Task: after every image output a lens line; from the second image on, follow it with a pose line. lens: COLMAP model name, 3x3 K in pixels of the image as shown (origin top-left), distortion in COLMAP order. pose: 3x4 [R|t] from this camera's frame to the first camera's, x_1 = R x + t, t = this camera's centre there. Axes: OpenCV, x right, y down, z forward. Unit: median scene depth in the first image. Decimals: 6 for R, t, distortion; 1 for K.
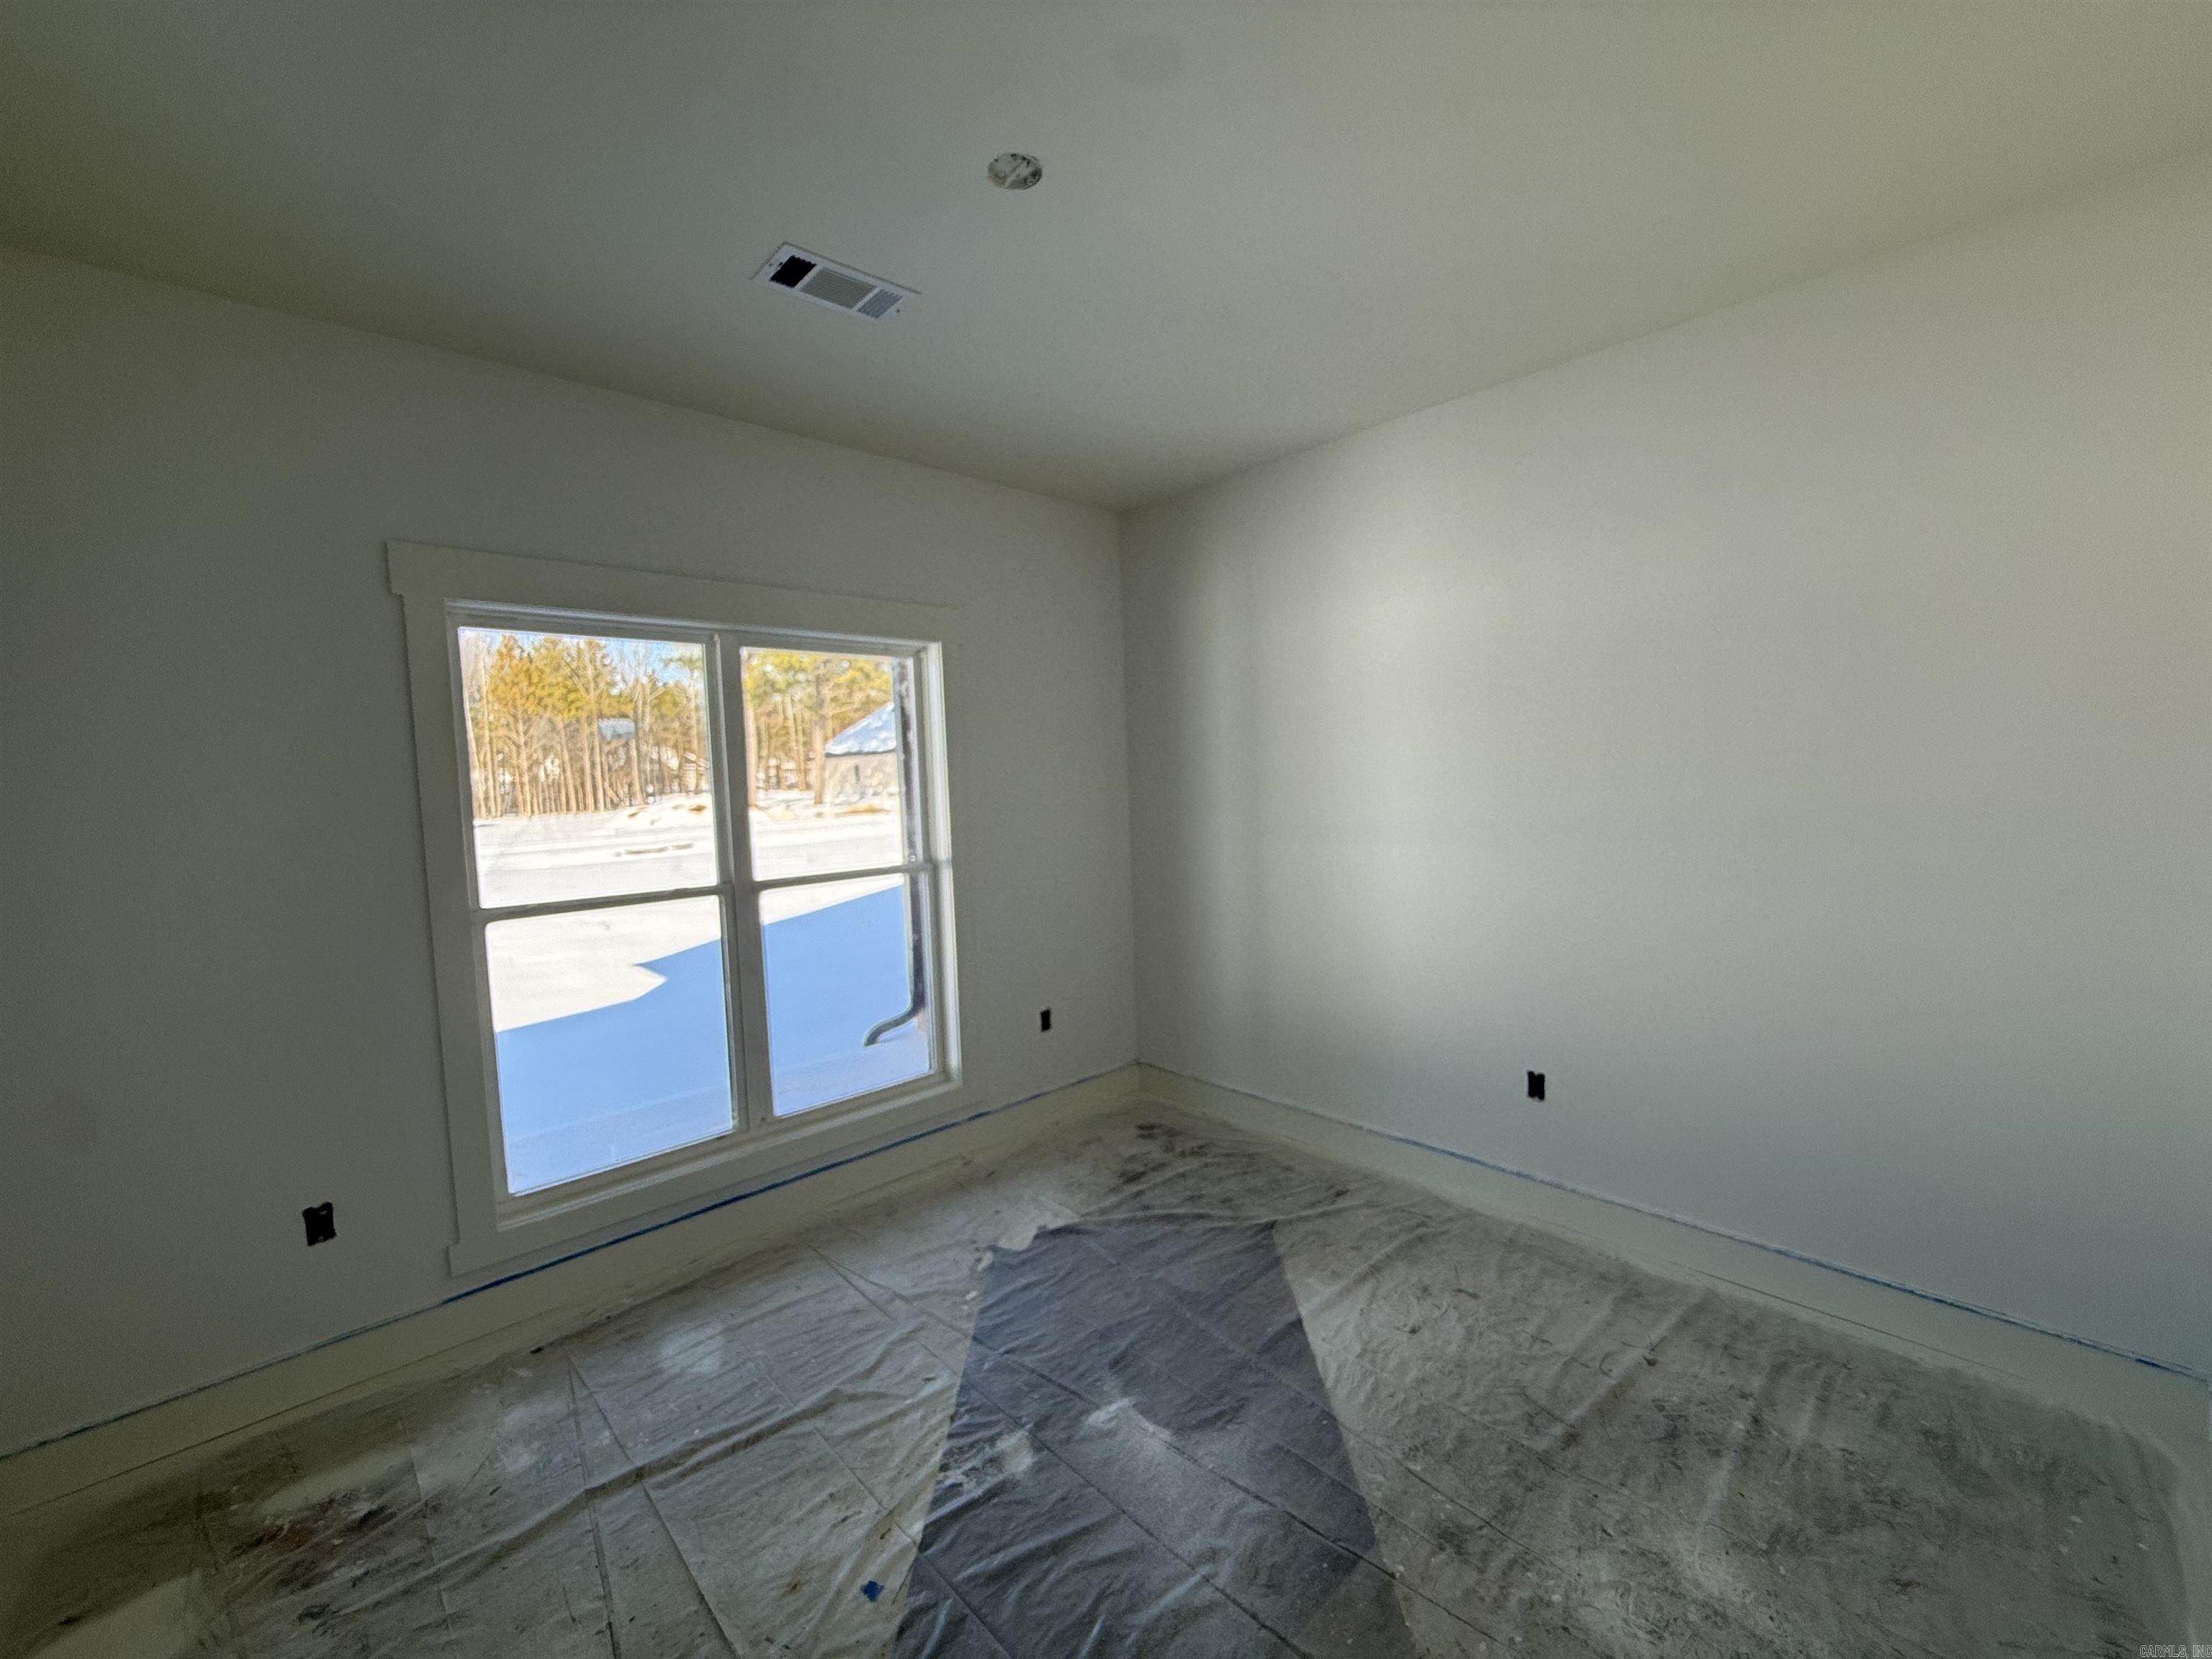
lens RADIAL K [[878.5, 0, 1104.1], [0, 878.5, 836.4], [0, 0, 1]] dist [0.001549, -0.000160]
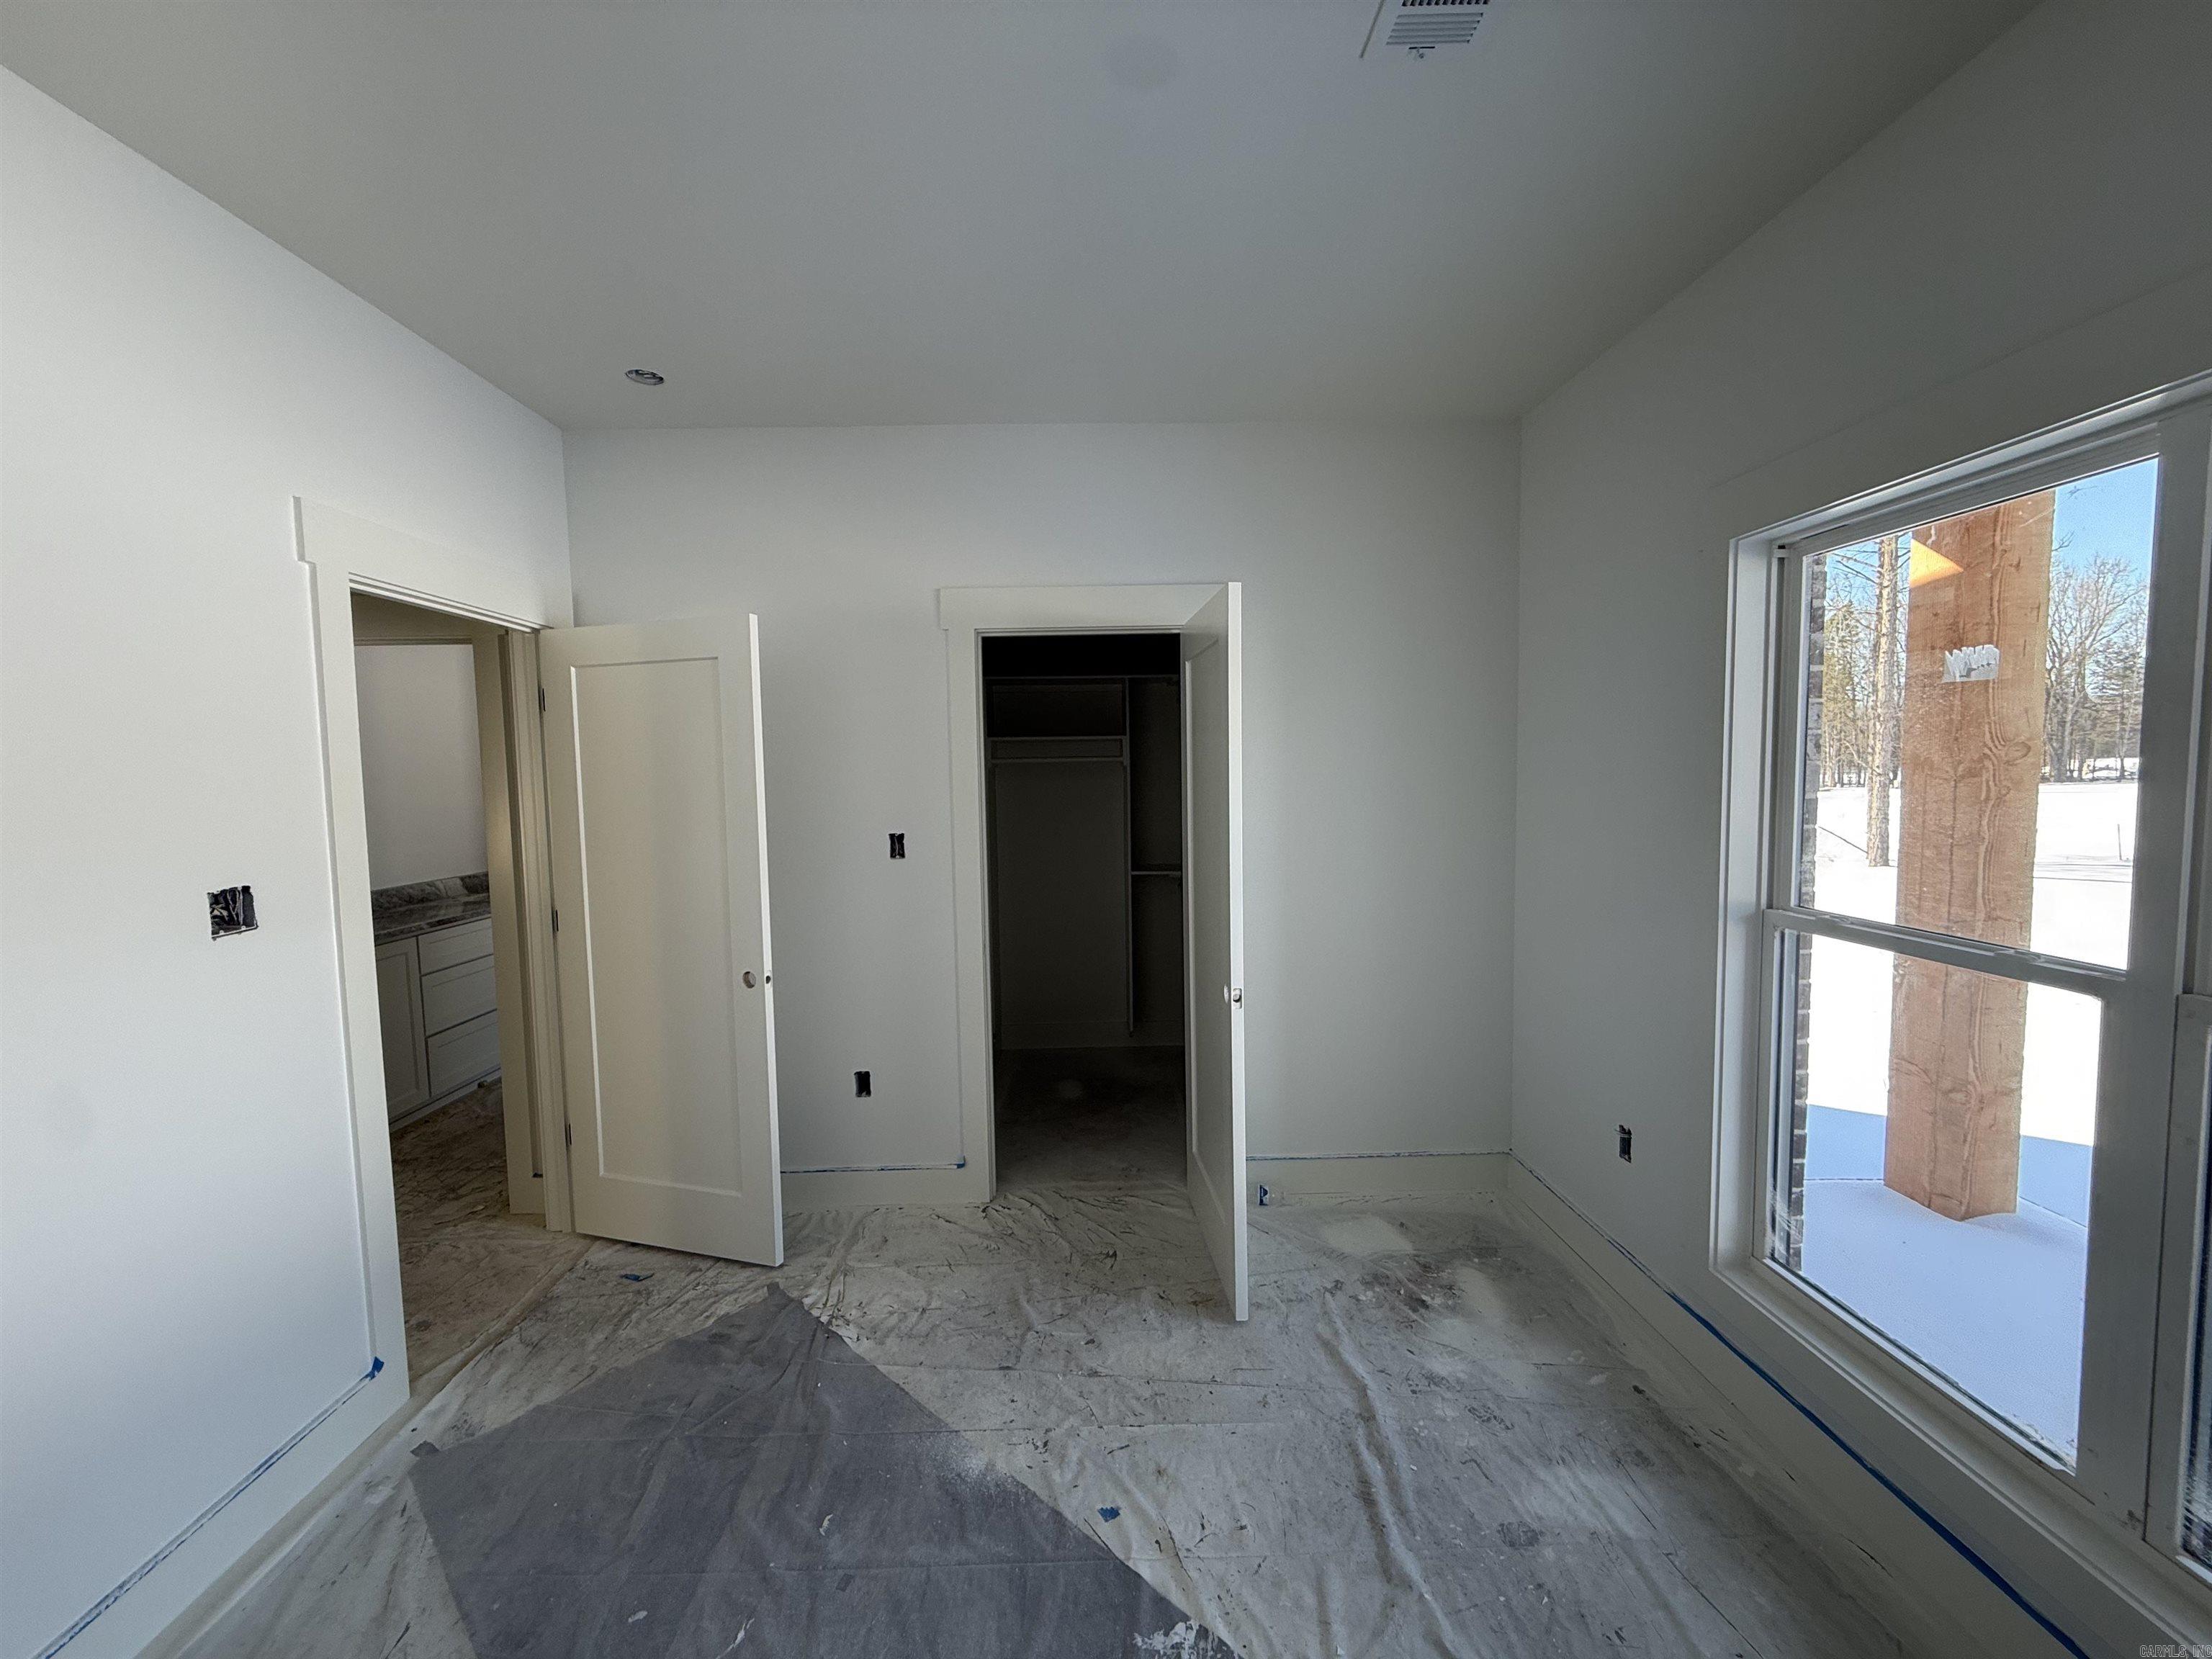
lens RADIAL K [[878.5, 0, 1104.0], [0, 878.5, 819.1], [0, 0, 1]] dist [0.001549, -0.000160]
pose [[-0.652569, 0.094640, -0.751796, 0.404332], [-0.015018, 0.990359, 0.137706, -0.135638], [0.757581, 0.101153, -0.644856, 1.326119]]
